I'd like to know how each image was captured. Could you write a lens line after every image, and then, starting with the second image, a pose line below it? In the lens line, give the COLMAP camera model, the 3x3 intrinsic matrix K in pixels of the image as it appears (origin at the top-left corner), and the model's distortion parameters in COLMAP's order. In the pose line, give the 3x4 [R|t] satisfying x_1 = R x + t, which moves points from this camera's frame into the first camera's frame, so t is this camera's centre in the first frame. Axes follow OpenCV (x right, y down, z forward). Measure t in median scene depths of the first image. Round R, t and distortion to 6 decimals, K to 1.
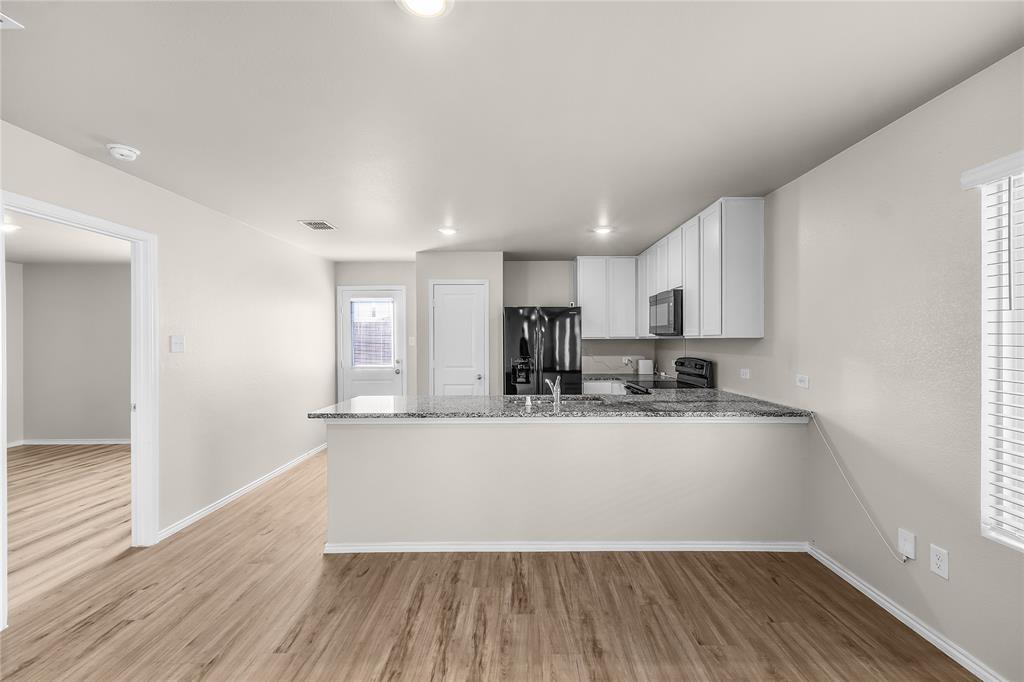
lens RADIAL K [[441.3, 0, 512.0], [0, 441.3, 341.0], [0, 0, 1]] dist [0.002112, -0.000297]
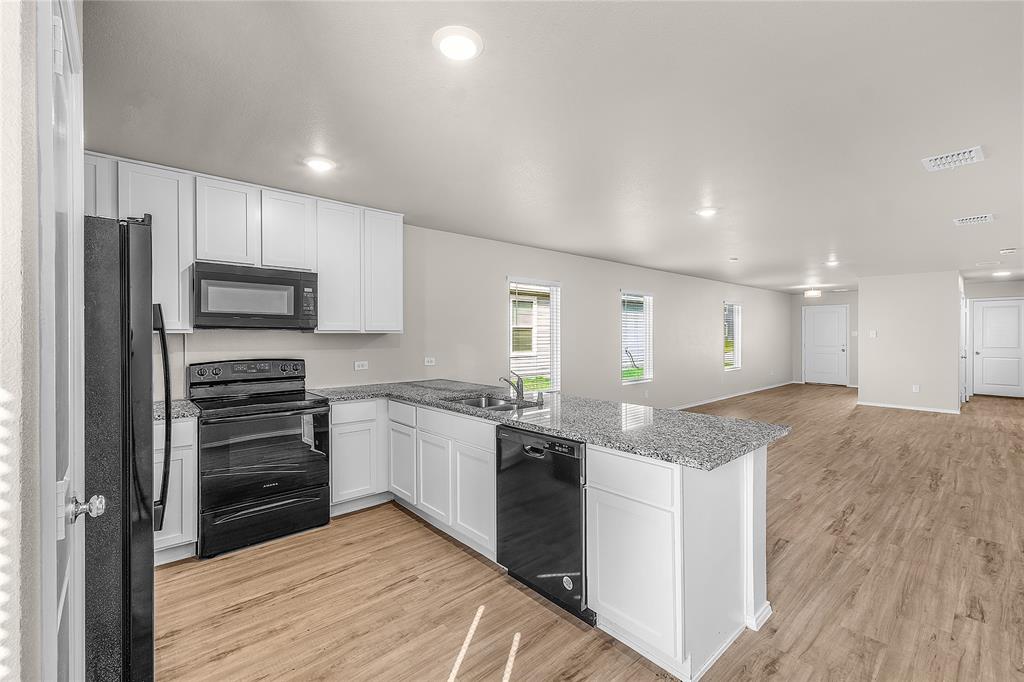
lens RADIAL K [[441.3, 0, 512.0], [0, 441.3, 341.0], [0, 0, 1]] dist [0.002112, -0.000297]
pose [[-0.674663, -0.003305, 0.738118, -0.868576], [0.004917, 0.999948, 0.008971, 0.006496], [-0.738109, 0.009682, -0.674612, 2.328599]]
